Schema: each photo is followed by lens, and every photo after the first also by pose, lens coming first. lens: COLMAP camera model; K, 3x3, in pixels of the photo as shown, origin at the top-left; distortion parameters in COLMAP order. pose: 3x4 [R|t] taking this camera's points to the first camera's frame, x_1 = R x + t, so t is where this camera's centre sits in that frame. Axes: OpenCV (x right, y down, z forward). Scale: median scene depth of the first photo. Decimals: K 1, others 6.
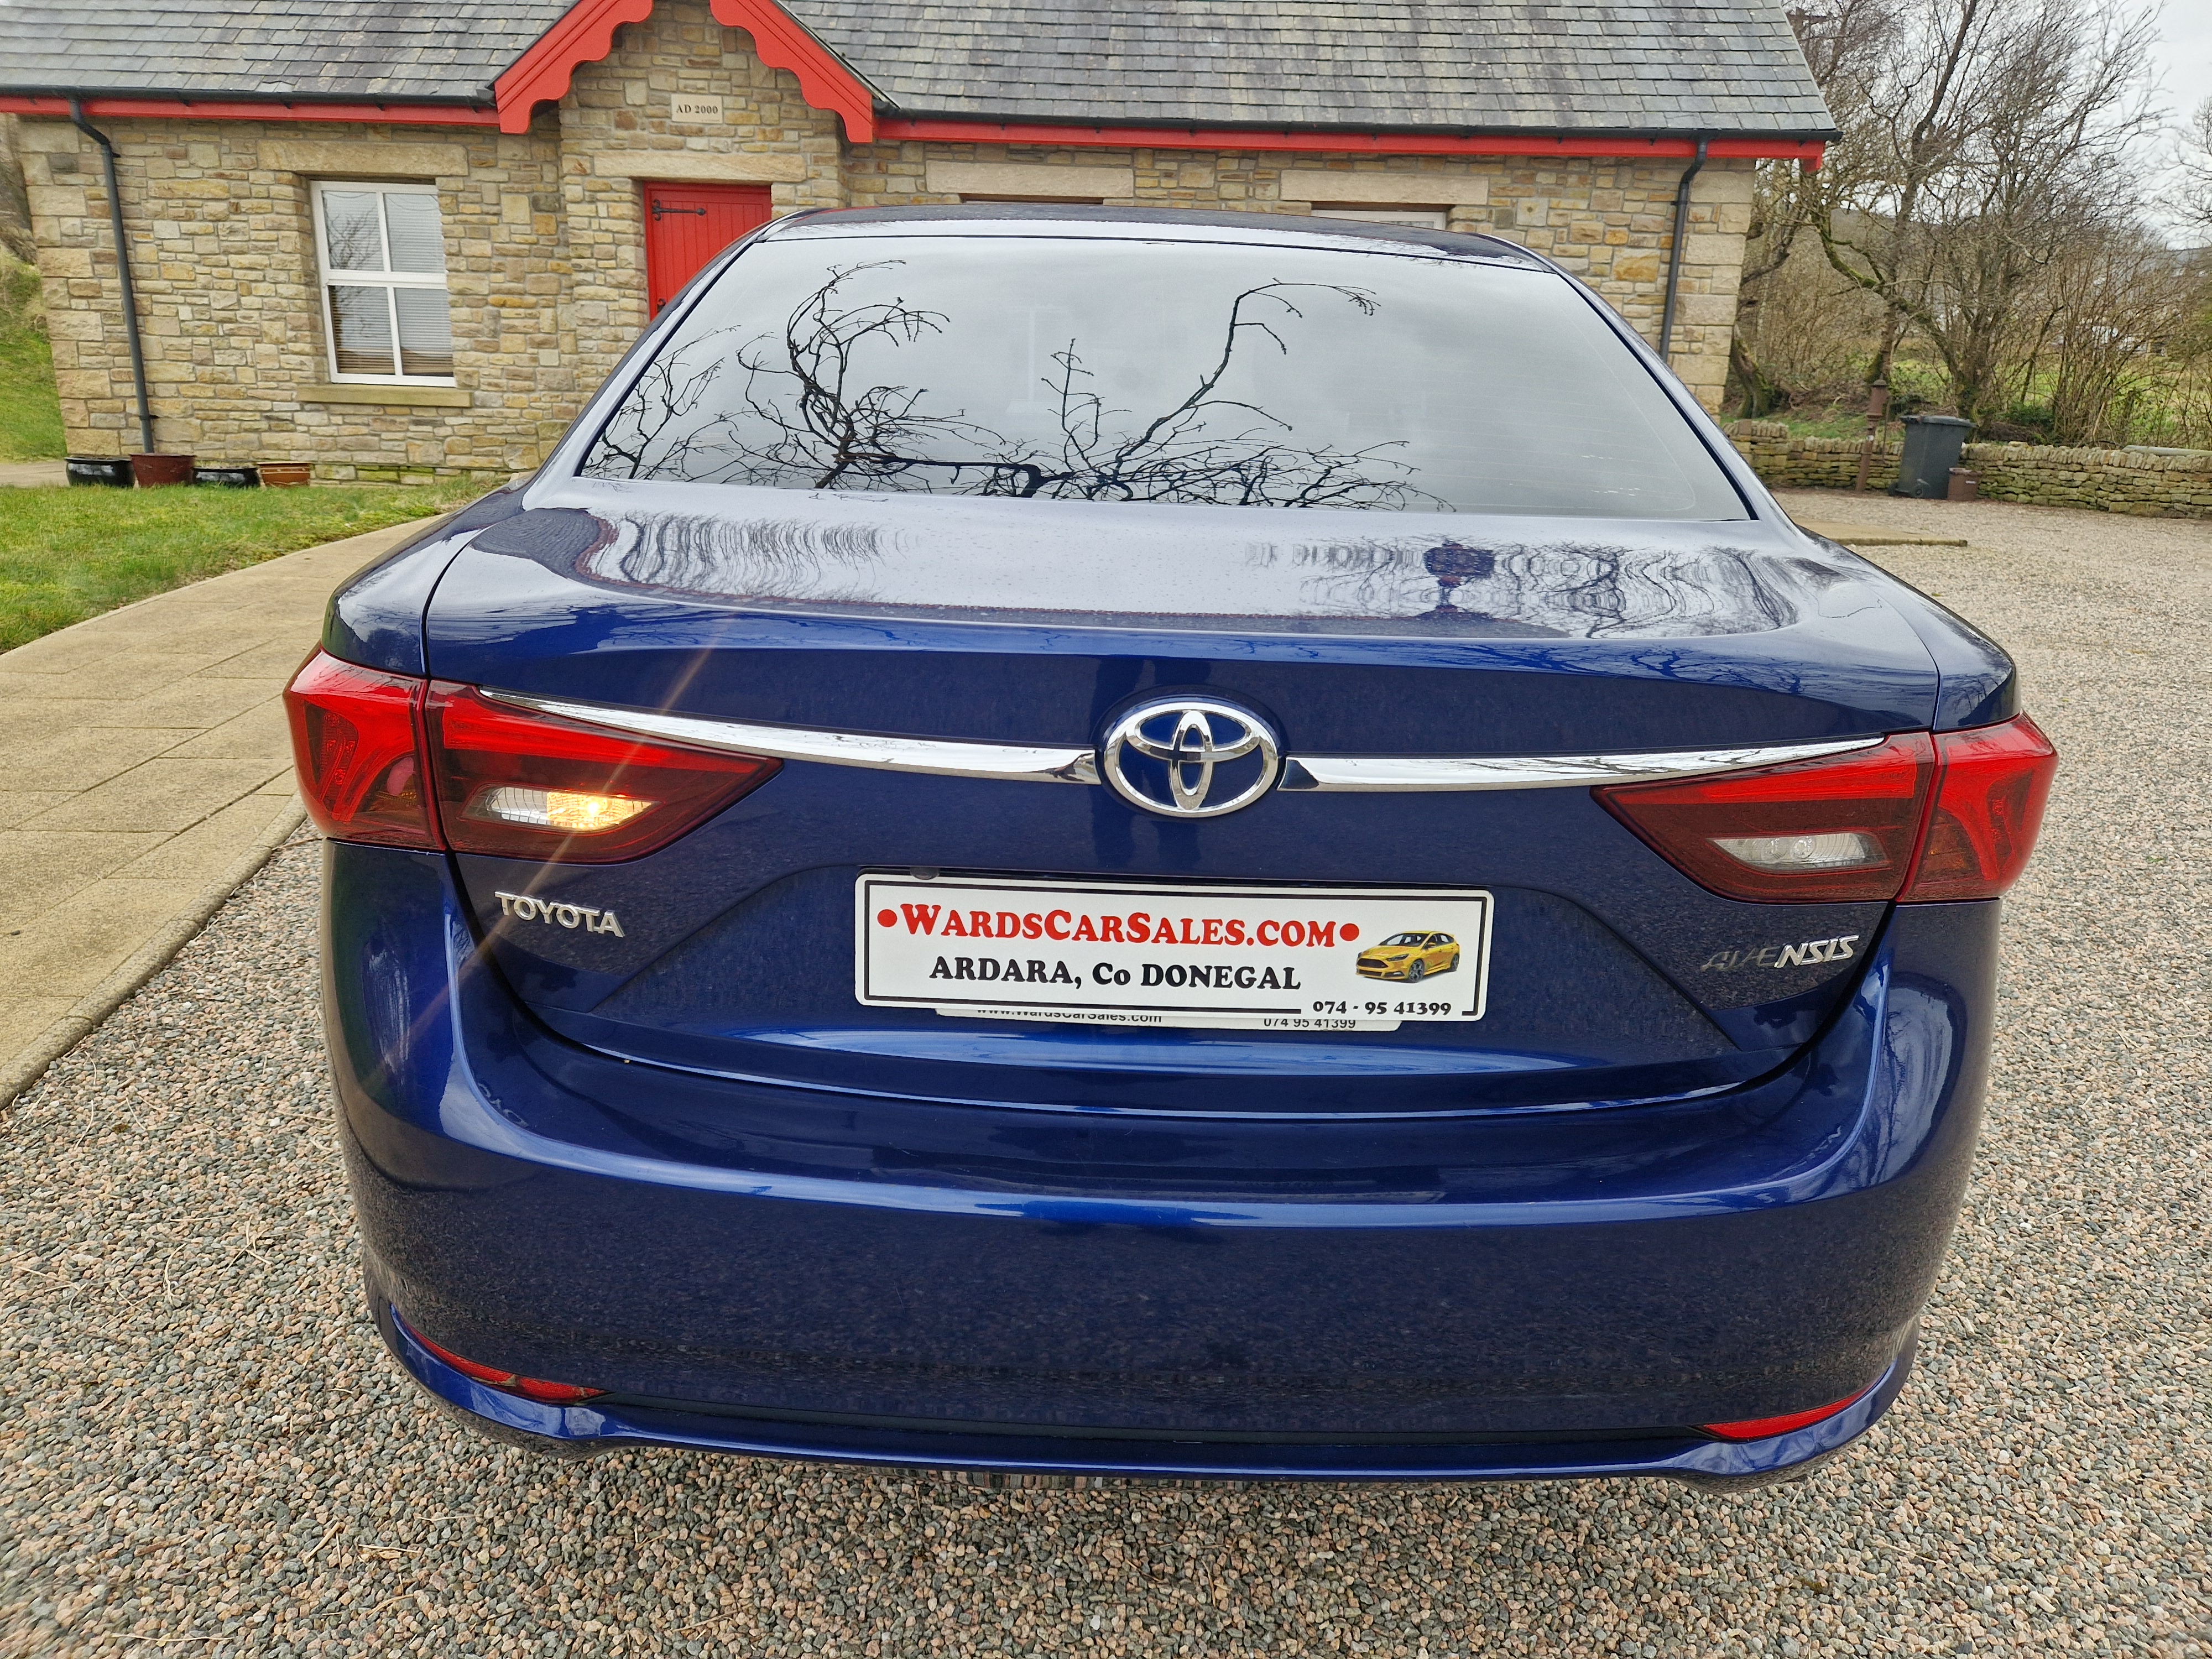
lens RADIAL K [[1503.8, 0, 1106.0], [0, 1503.8, 829.5], [0, 0, 1]] dist [0.079502, -0.061191]
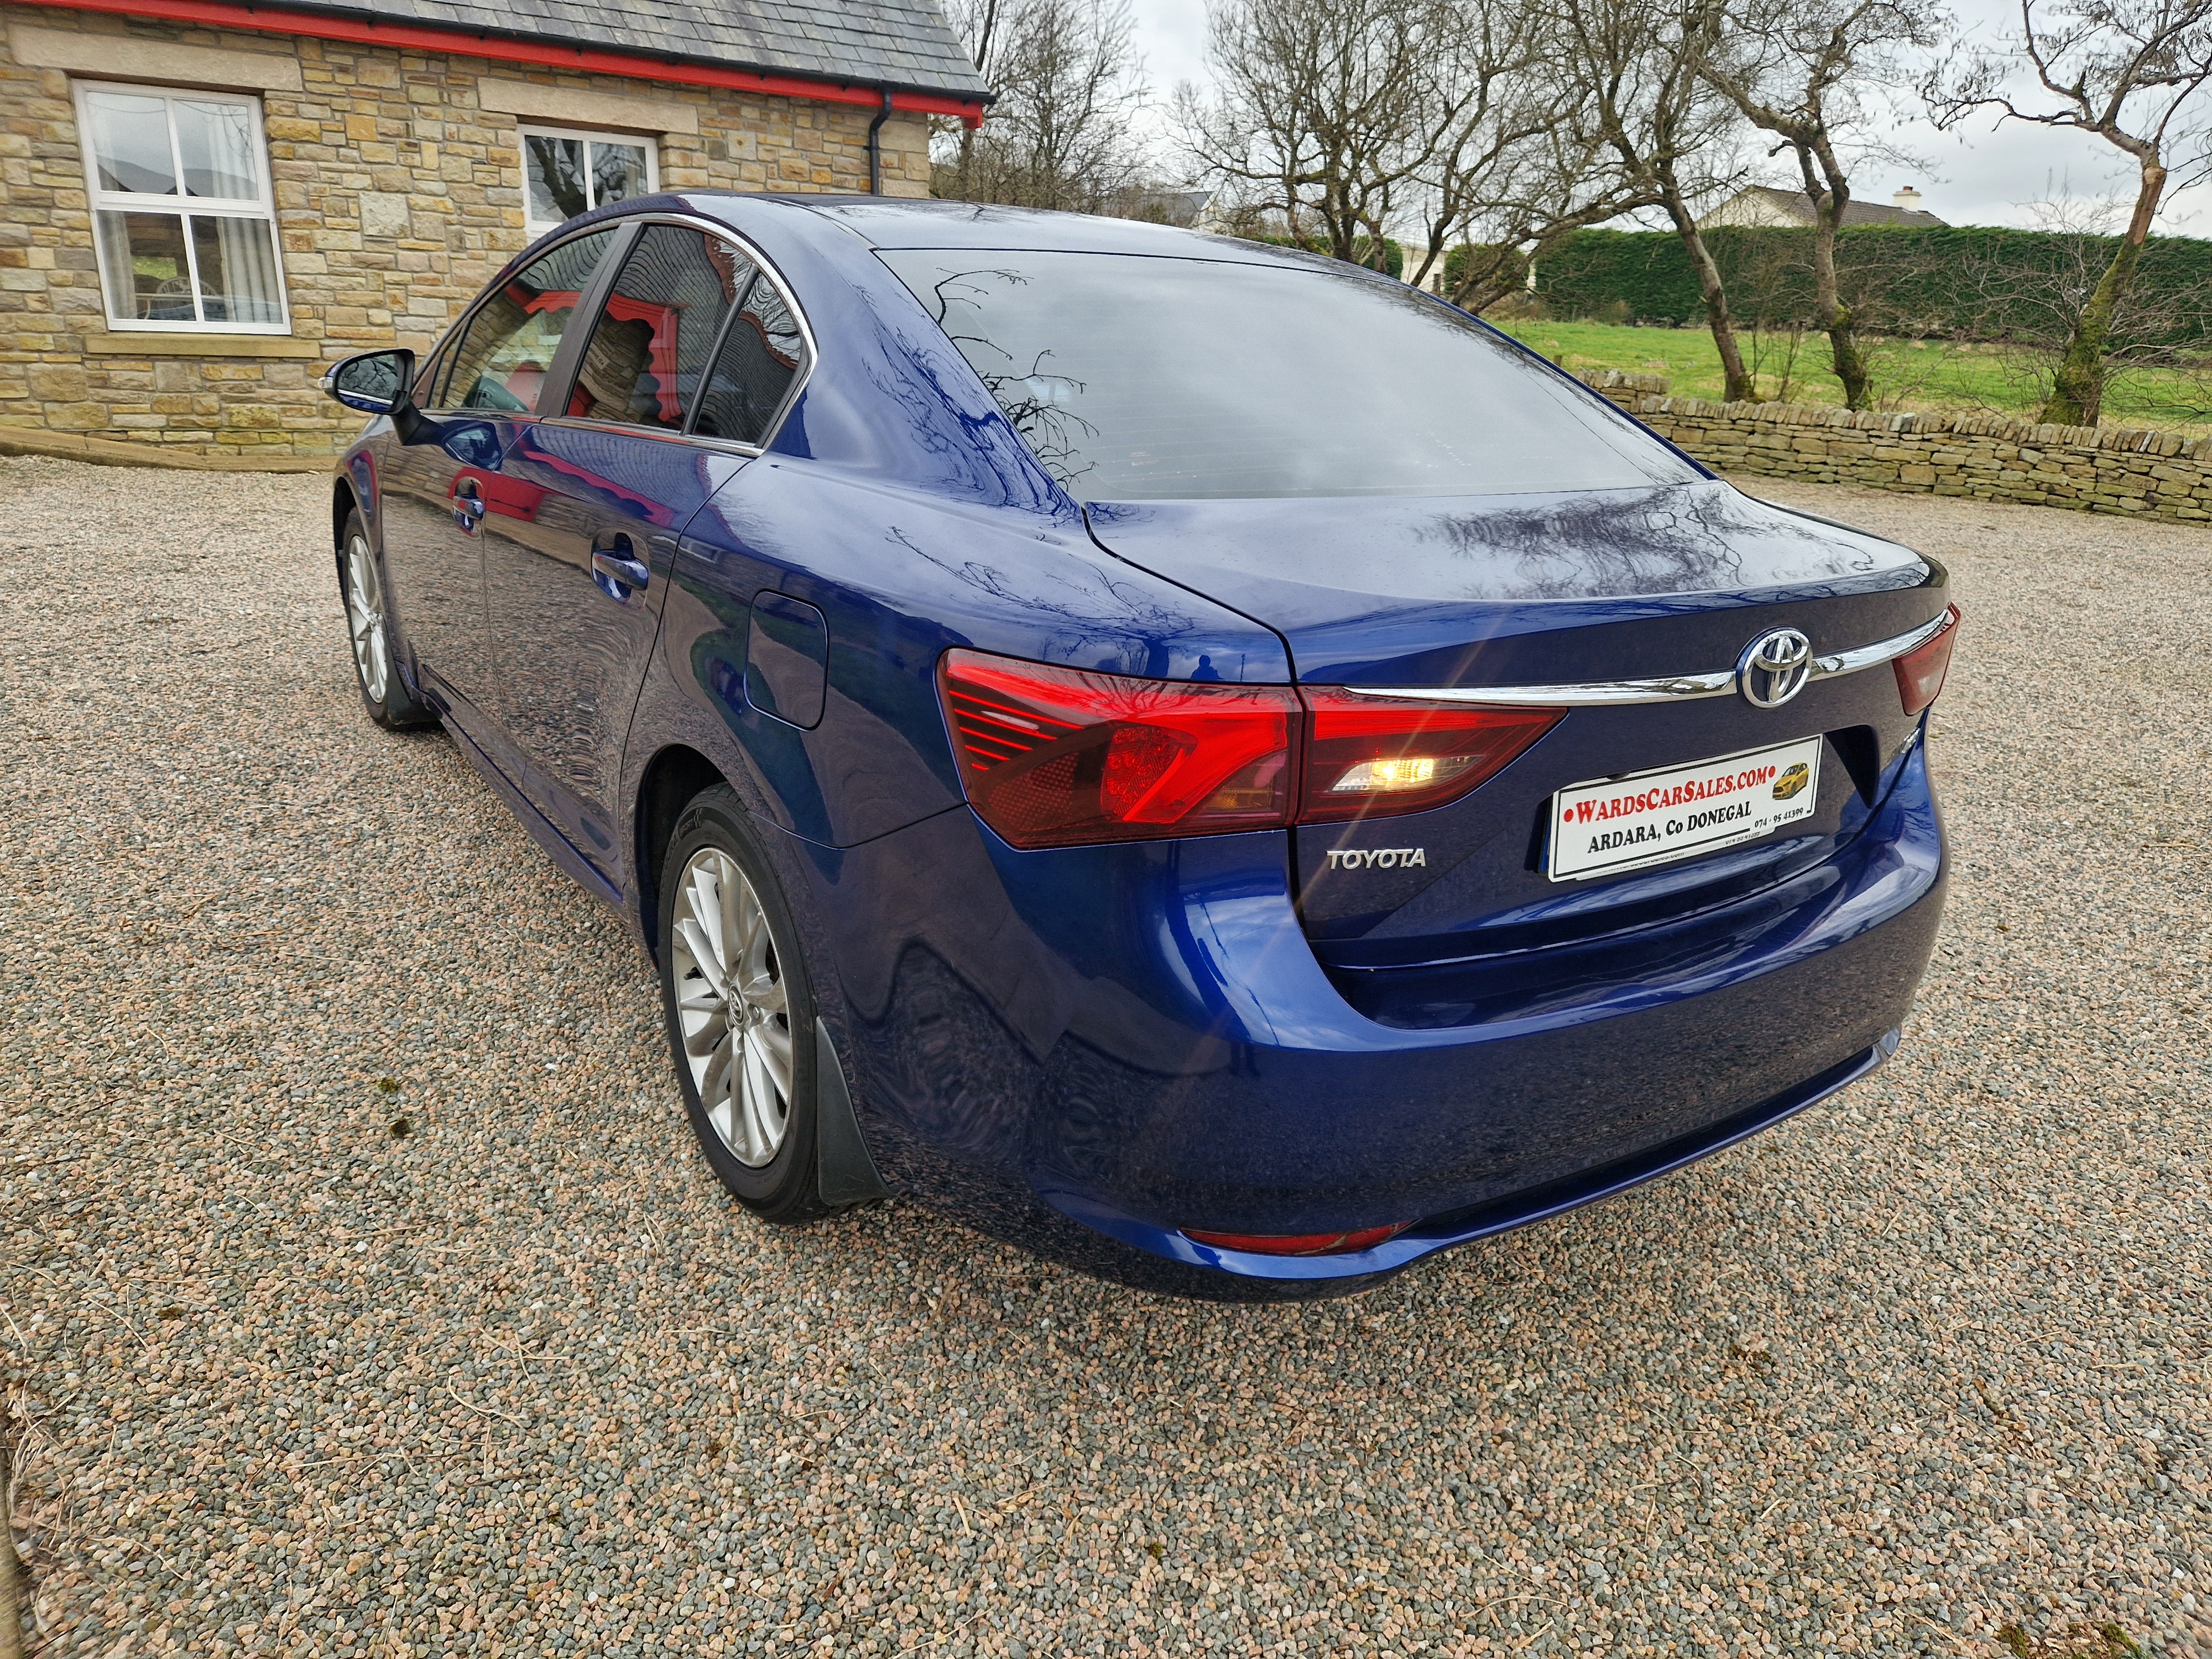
lens RADIAL K [[1503.8, 0, 1106.0], [0, 1503.8, 829.5], [0, 0, 1]] dist [0.079502, -0.061191]
pose [[0.822090, -0.179042, 0.540475, -1.231888], [0.150316, 0.983841, 0.097277, -0.125617], [-0.549157, 0.001272, 0.835718, 0.075873]]
